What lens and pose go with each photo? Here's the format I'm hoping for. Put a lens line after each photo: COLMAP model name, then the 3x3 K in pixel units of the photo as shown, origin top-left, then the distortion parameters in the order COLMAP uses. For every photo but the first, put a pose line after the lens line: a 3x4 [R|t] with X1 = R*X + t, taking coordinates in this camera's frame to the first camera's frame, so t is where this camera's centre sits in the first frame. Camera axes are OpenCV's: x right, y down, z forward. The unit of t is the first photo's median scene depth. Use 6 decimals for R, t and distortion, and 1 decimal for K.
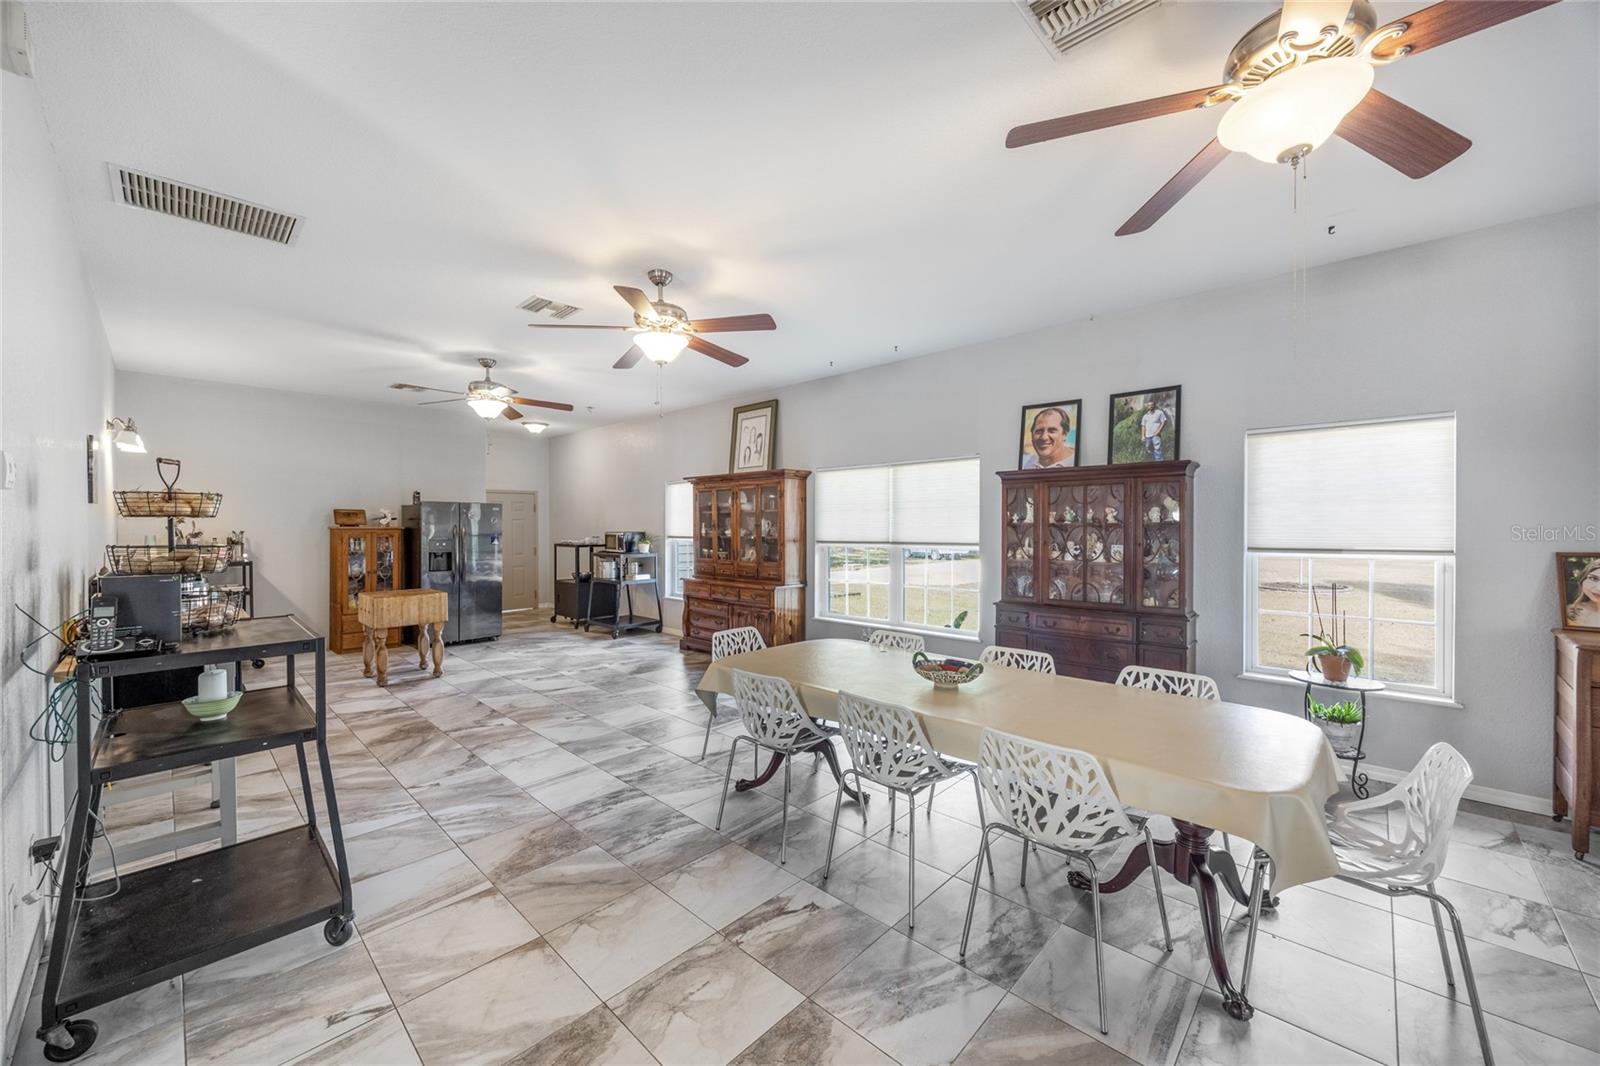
lens RADIAL K [[610.2, 0, 800.0], [0, 610.2, 533.0], [0, 0, 1]] dist [-0.000568, -0.000013]
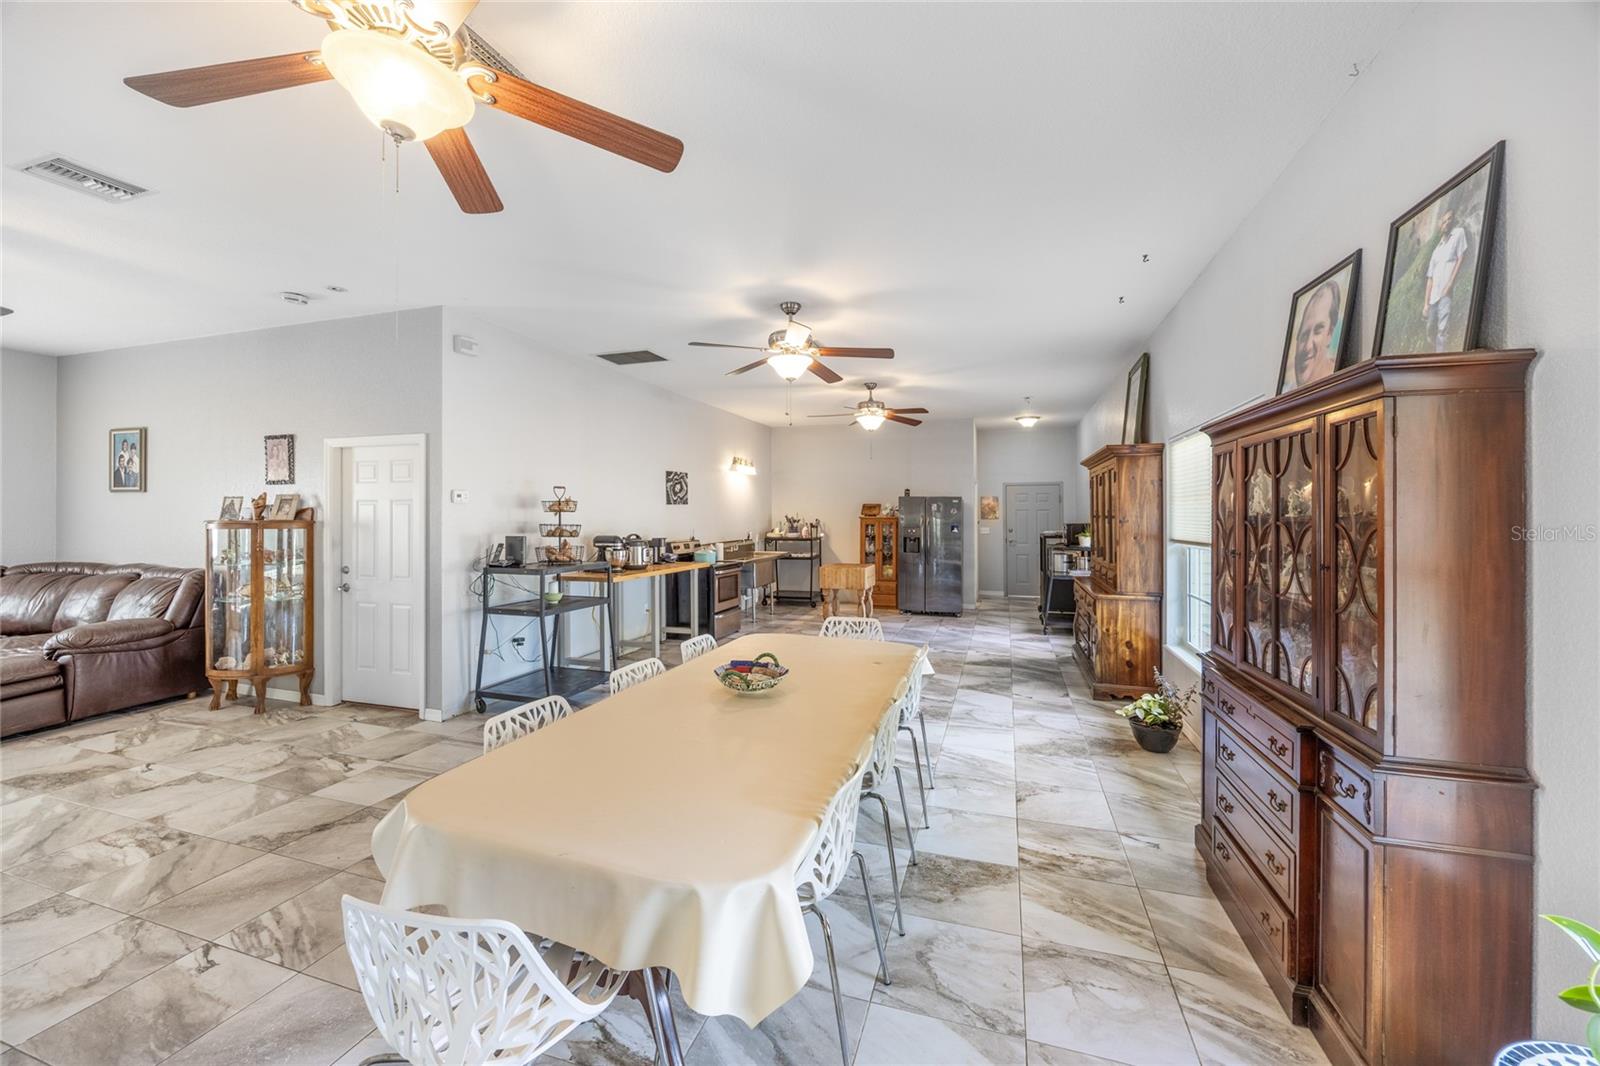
lens RADIAL K [[618.6, 0, 801.2], [0, 618.6, 512.4], [0, 0, 1]] dist [0.000221, 0.000264]
pose [[0.429502, -0.002791, -0.903062, 0.658198], [-0.012419, 0.999882, -0.008997, -0.007572], [0.902981, 0.015080, 0.429417, 0.383949]]
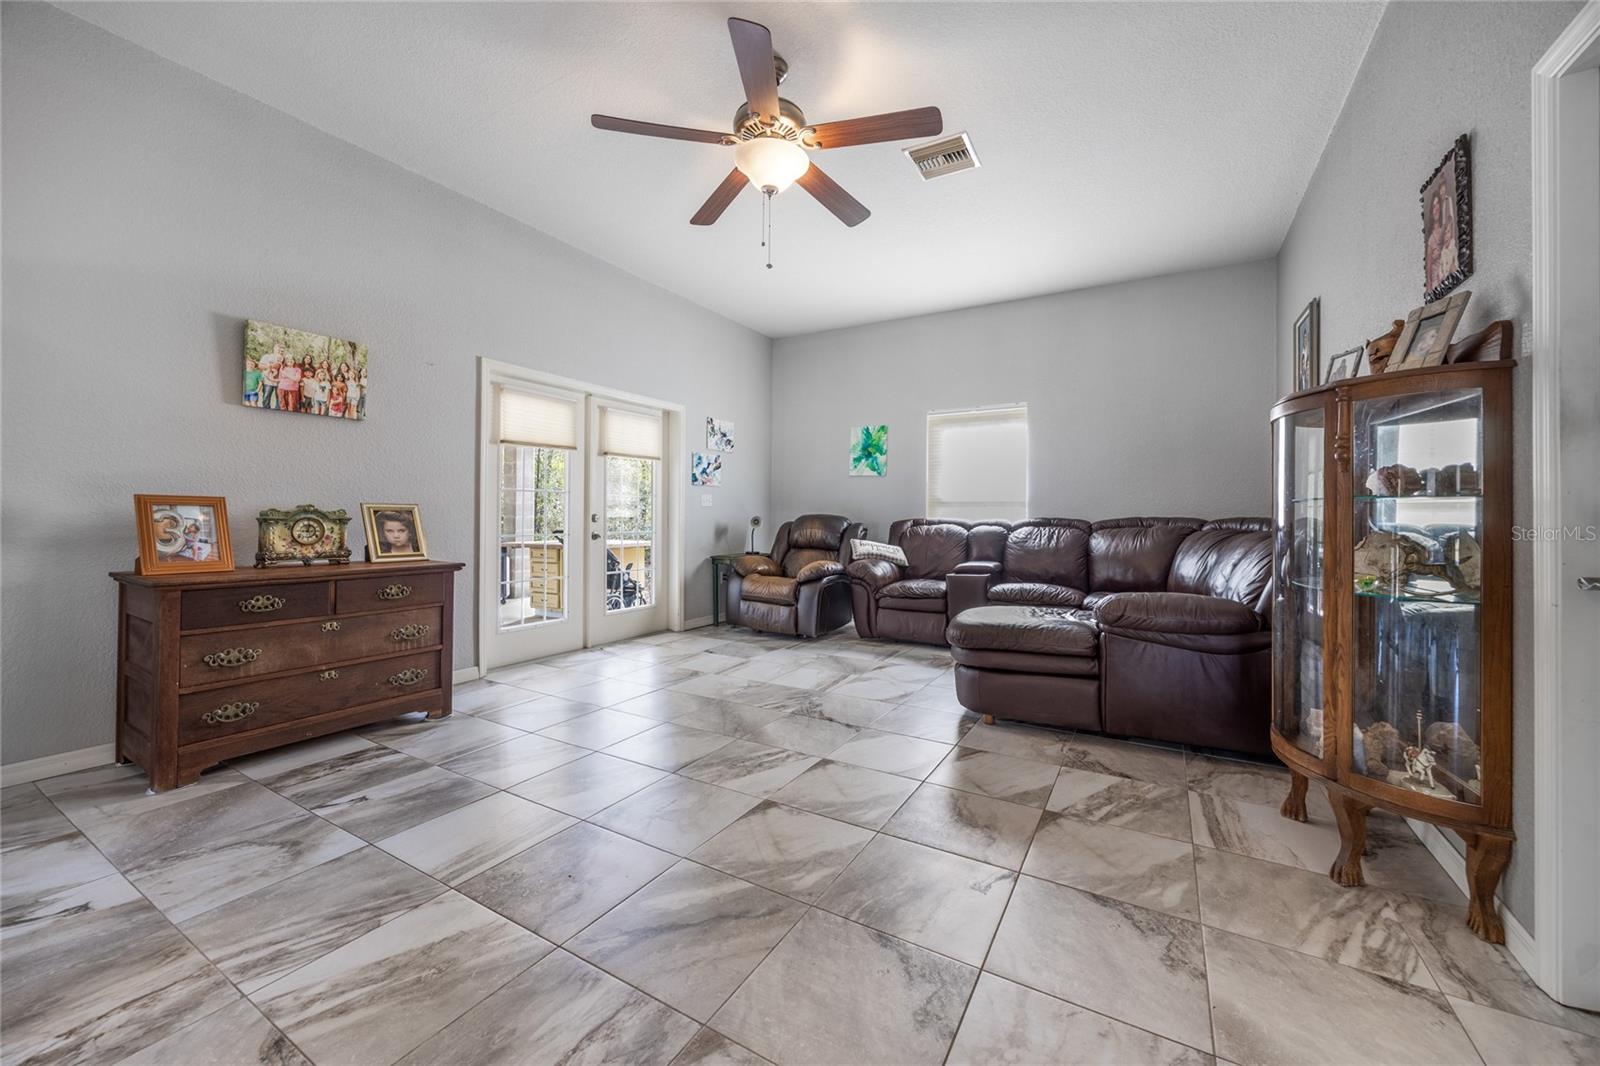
lens RADIAL K [[606.5, 0, 805.8], [0, 606.5, 528.6], [0, 0, 1]] dist [-0.001145, 0.000109]
pose [[-0.971626, -0.003398, -0.236498, -0.163295], [-0.011490, 0.999394, 0.032848, 0.084989], [0.236243, 0.034633, -0.971077, 0.312119]]
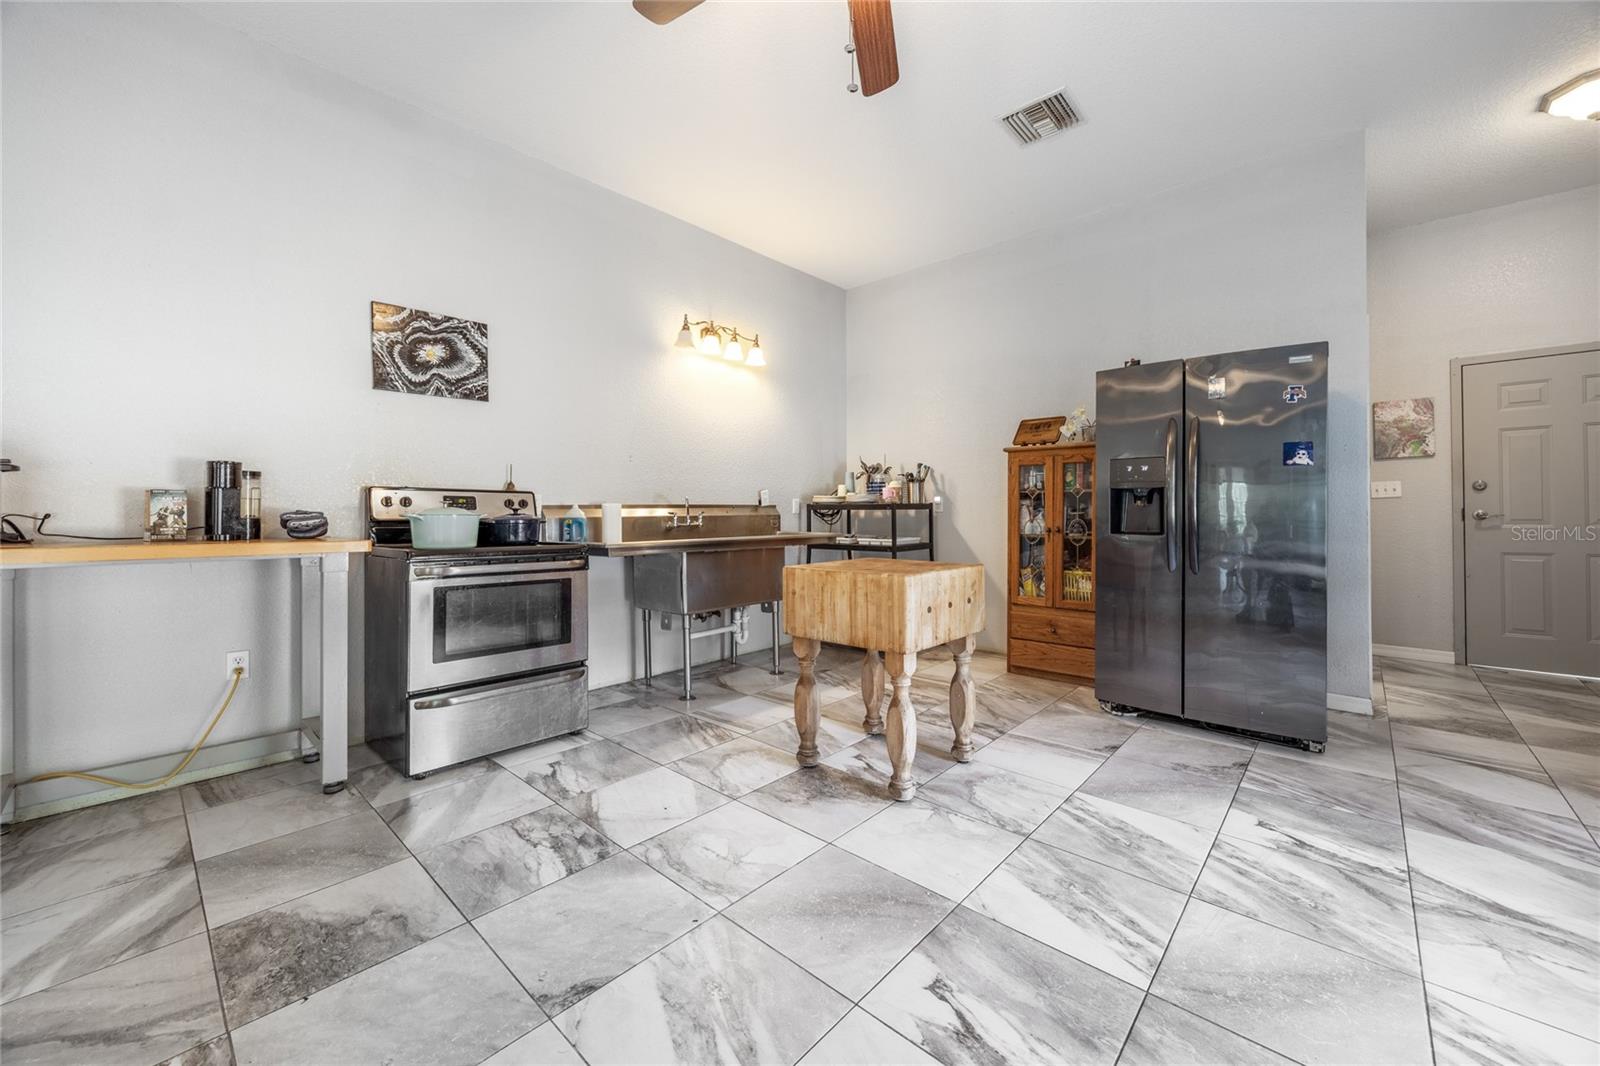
lens RADIAL K [[616.3, 0, 806.0], [0, 616.3, 509.4], [0, 0, 1]] dist [0.000871, 0.000025]
pose [[0.030280, -0.006581, -0.999520, -0.265218], [-0.012280, 0.999900, -0.006955, 0.075787], [0.999466, 0.012485, 0.030196, 1.128252]]
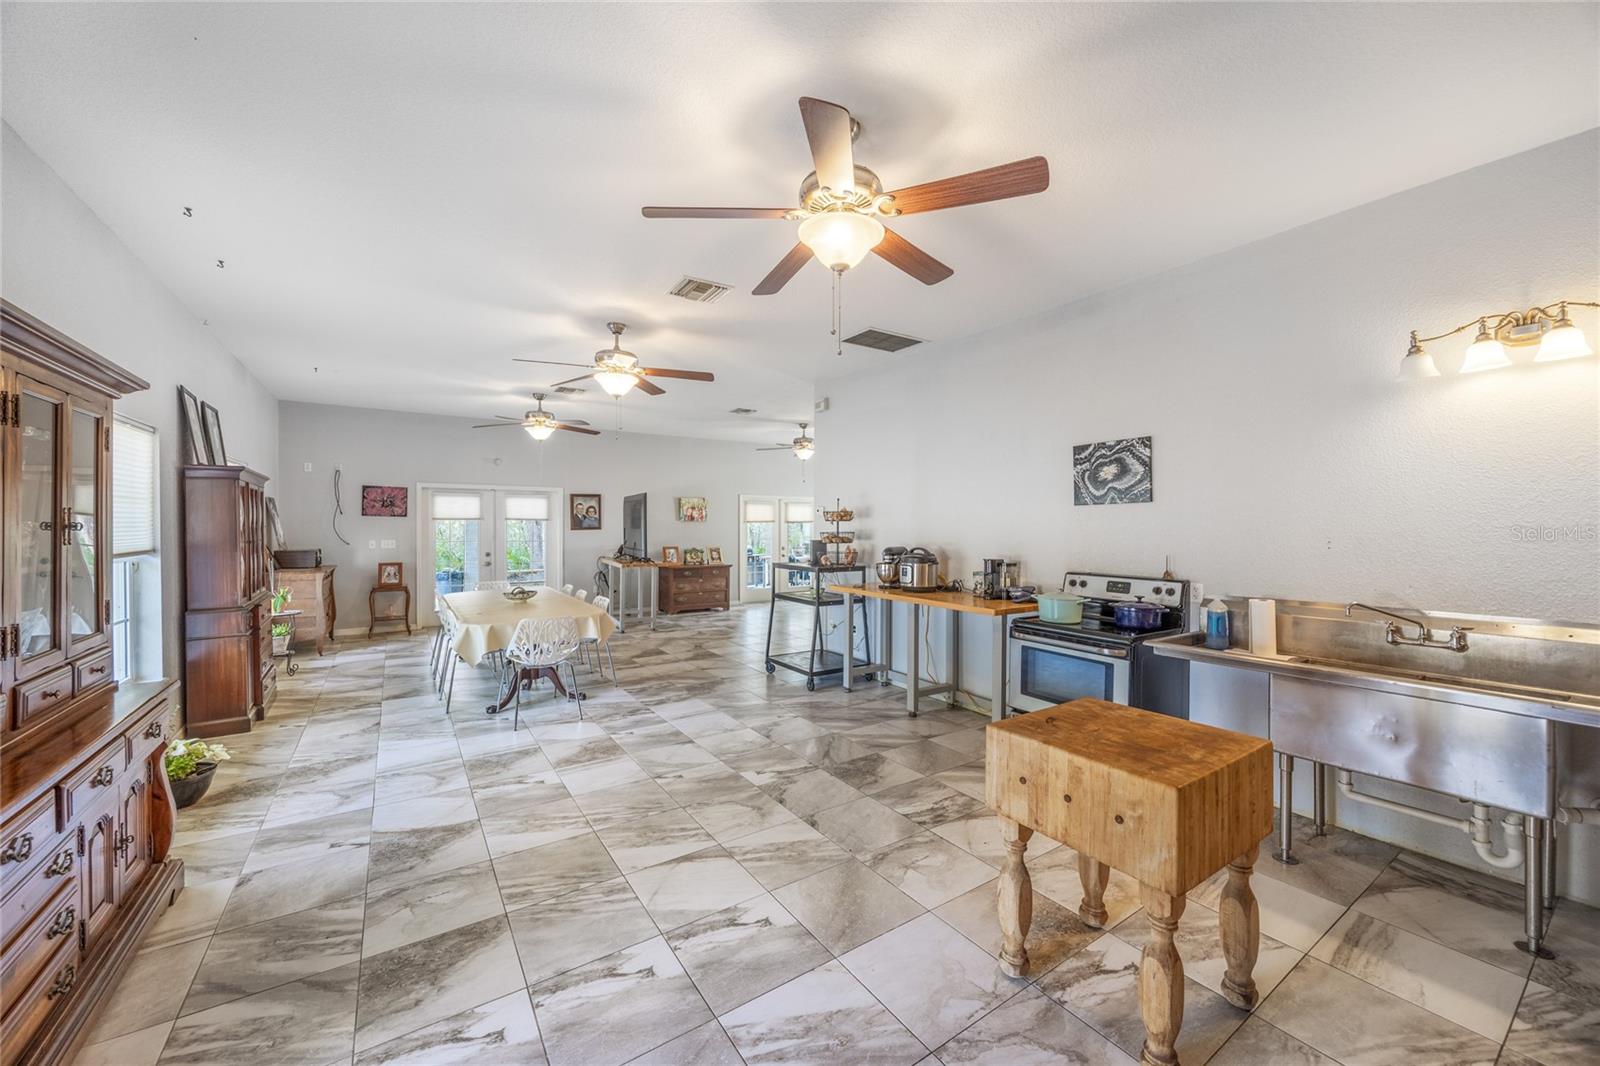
lens RADIAL K [[606.5, 0, 805.8], [0, 606.5, 528.6], [0, 0, 1]] dist [-0.001145, 0.000109]
pose [[-0.977472, -0.001251, 0.211063, -0.668271], [0.002863, 0.999812, 0.019188, -0.021488], [-0.211047, 0.019360, -0.977284, 1.637757]]
